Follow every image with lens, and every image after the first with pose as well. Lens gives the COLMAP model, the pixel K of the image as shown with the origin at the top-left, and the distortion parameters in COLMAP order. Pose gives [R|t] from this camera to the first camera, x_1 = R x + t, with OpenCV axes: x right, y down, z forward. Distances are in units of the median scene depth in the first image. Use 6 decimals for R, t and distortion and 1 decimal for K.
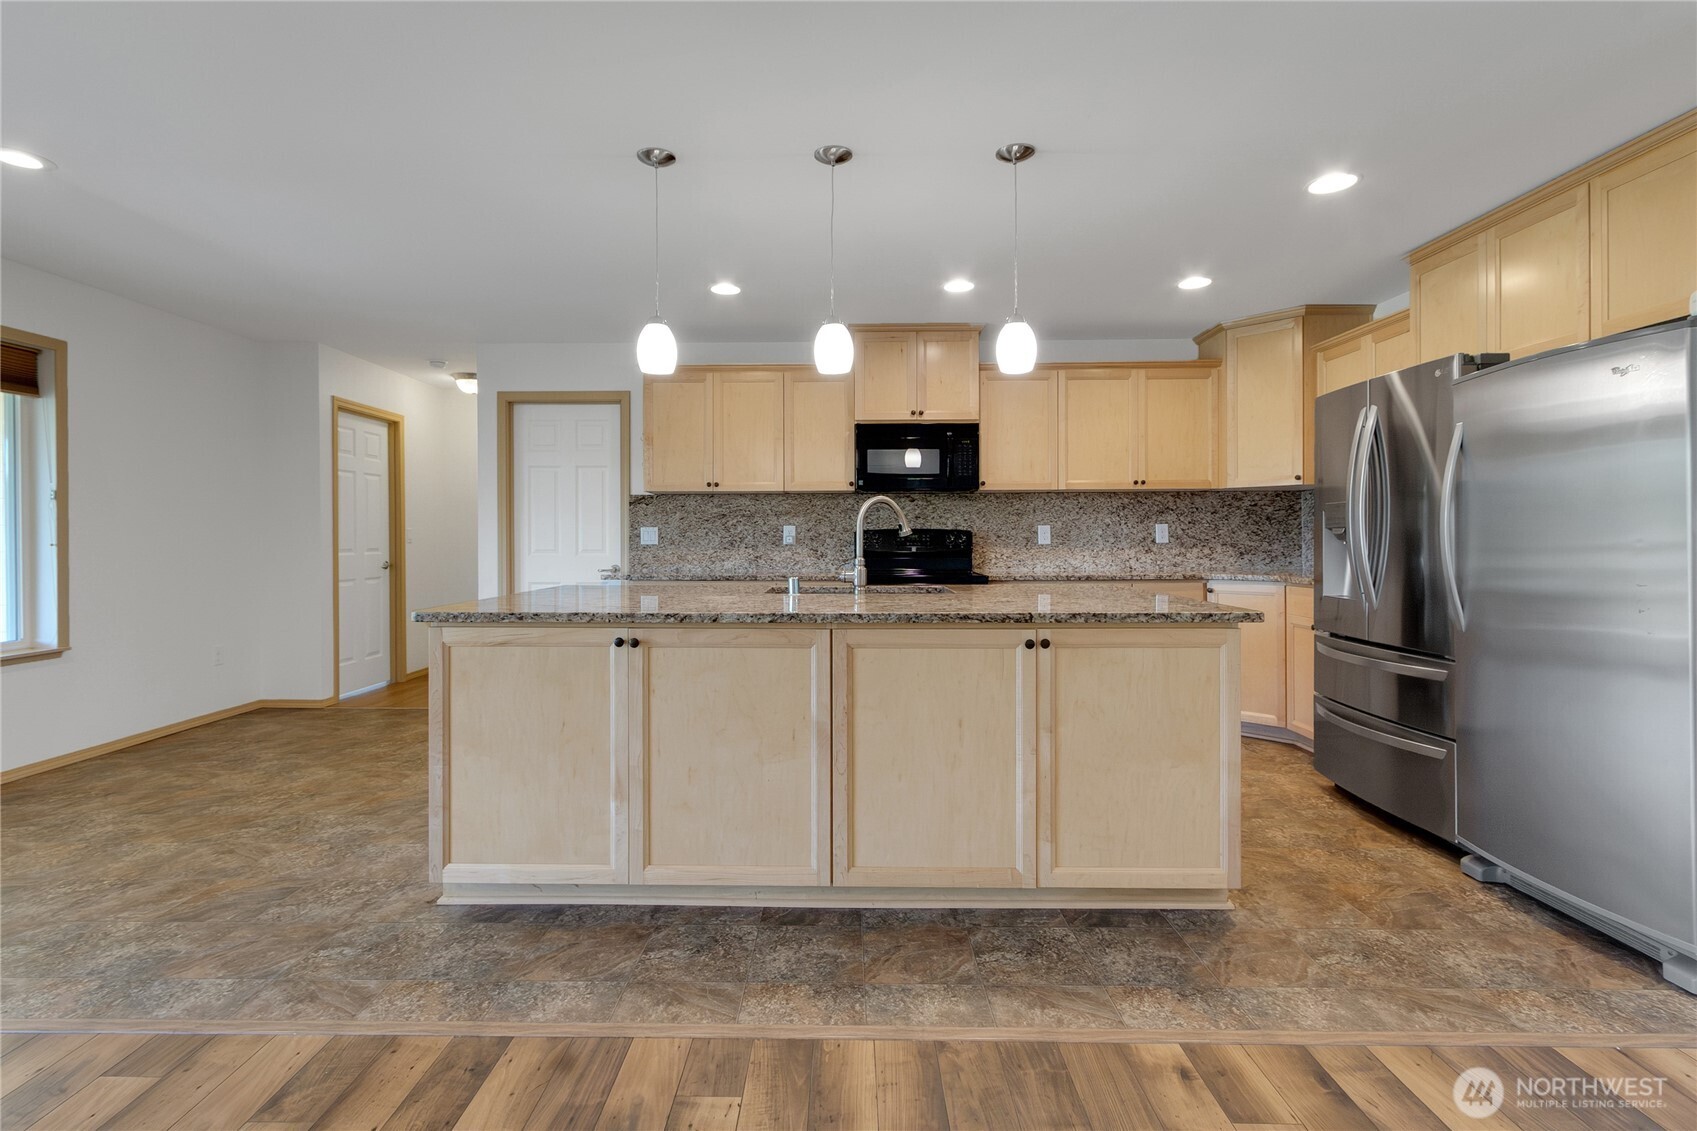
lens RADIAL K [[796.5, 0, 830.2], [0, 796.5, 541.0], [0, 0, 1]] dist [0.001438, 0.000173]
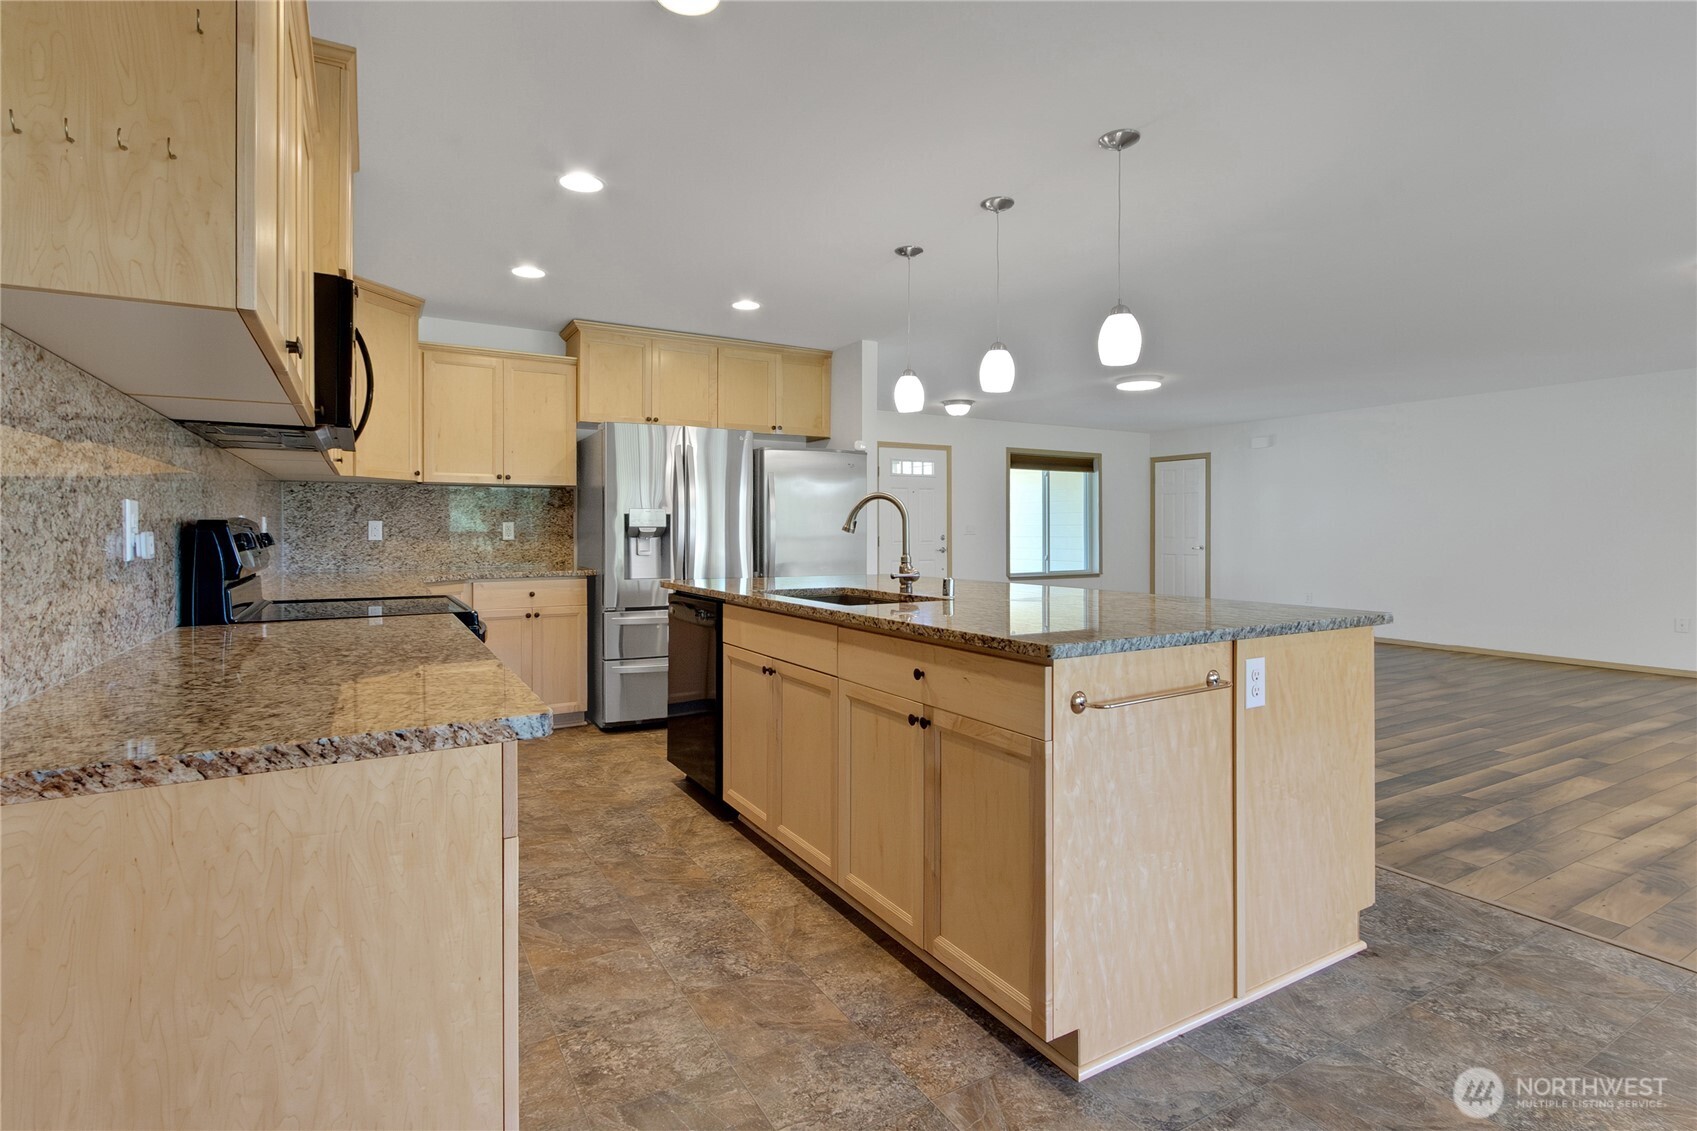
lens RADIAL K [[821.1, 0, 838.3], [0, 821.1, 529.7], [0, 0, 1]] dist [0.004400, 0.000581]
pose [[-0.513563, 0.004049, 0.858042, -0.490606], [0.005484, 0.999984, -0.001437, -0.006364], [-0.858034, 0.003967, -0.513577, 0.988011]]
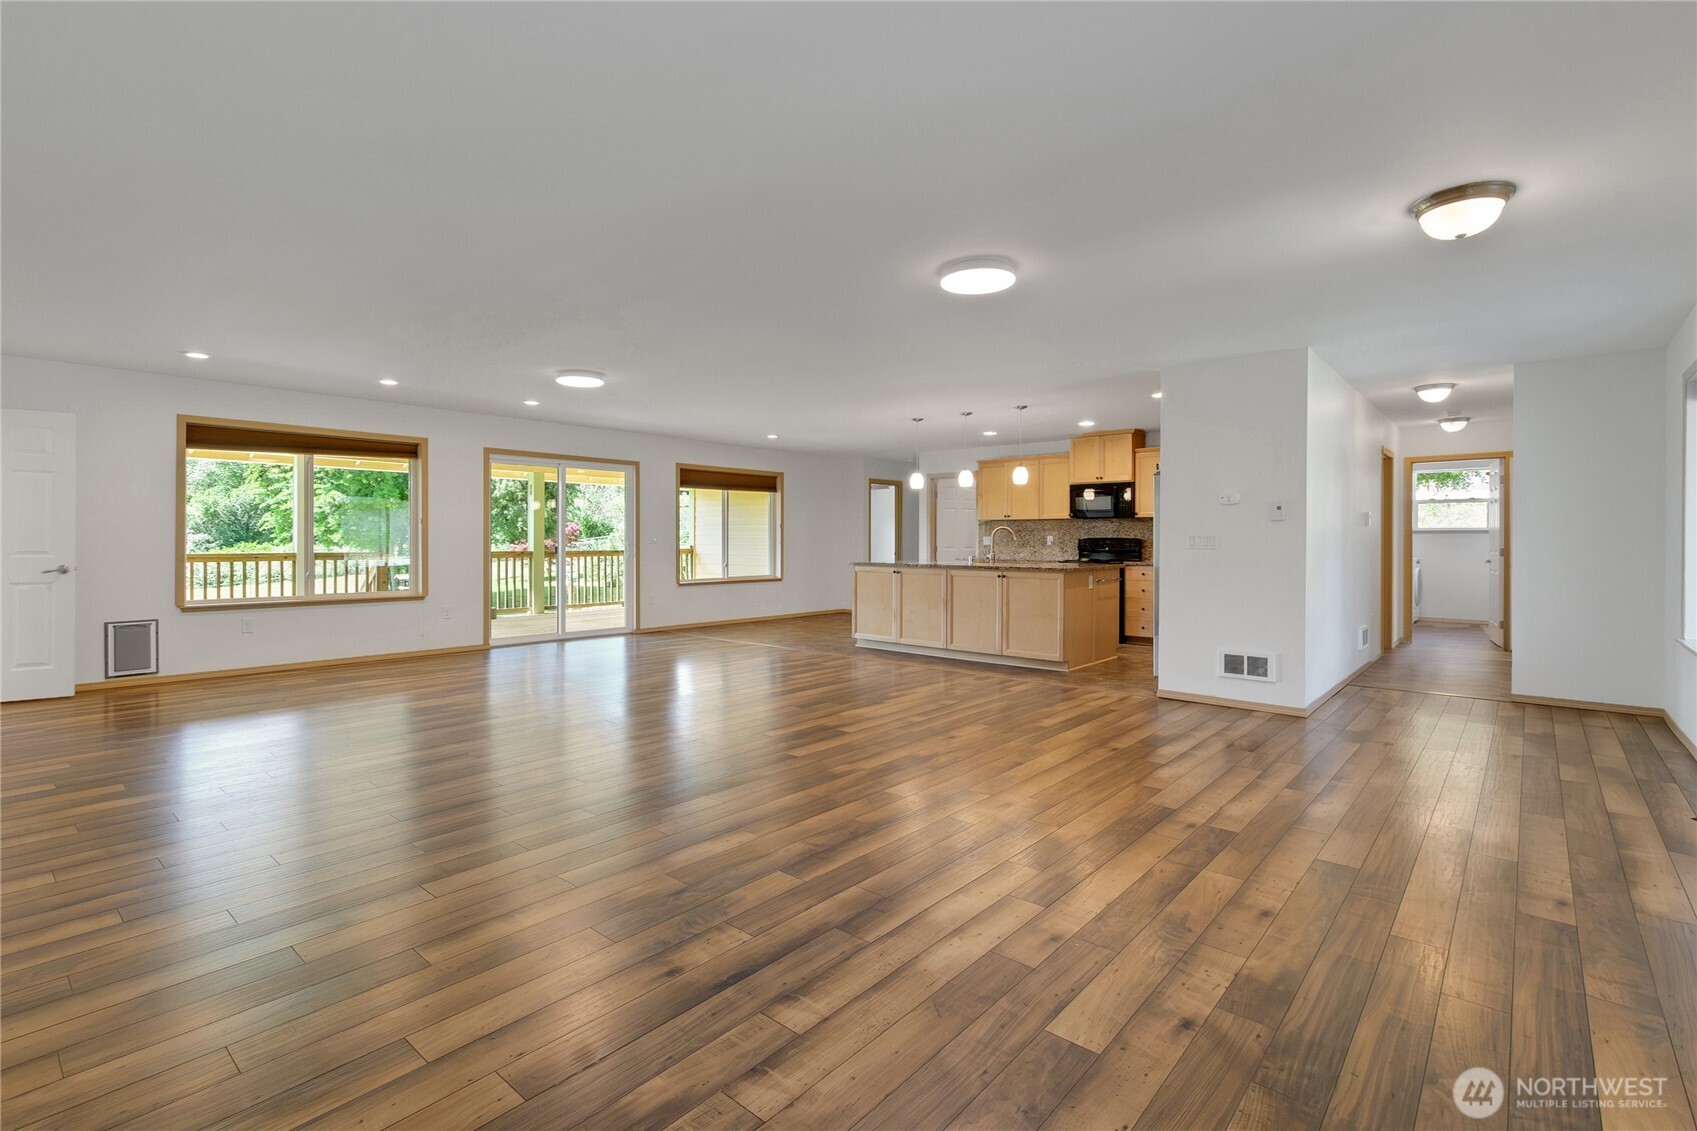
lens RADIAL K [[821.1, 0, 838.3], [0, 821.1, 529.7], [0, 0, 1]] dist [0.004400, 0.000581]
pose [[0.759108, -0.001733, -0.650963, 0.915741], [-0.008983, 0.999873, -0.013138, -0.002821], [0.650903, 0.015821, 0.758996, -0.913076]]
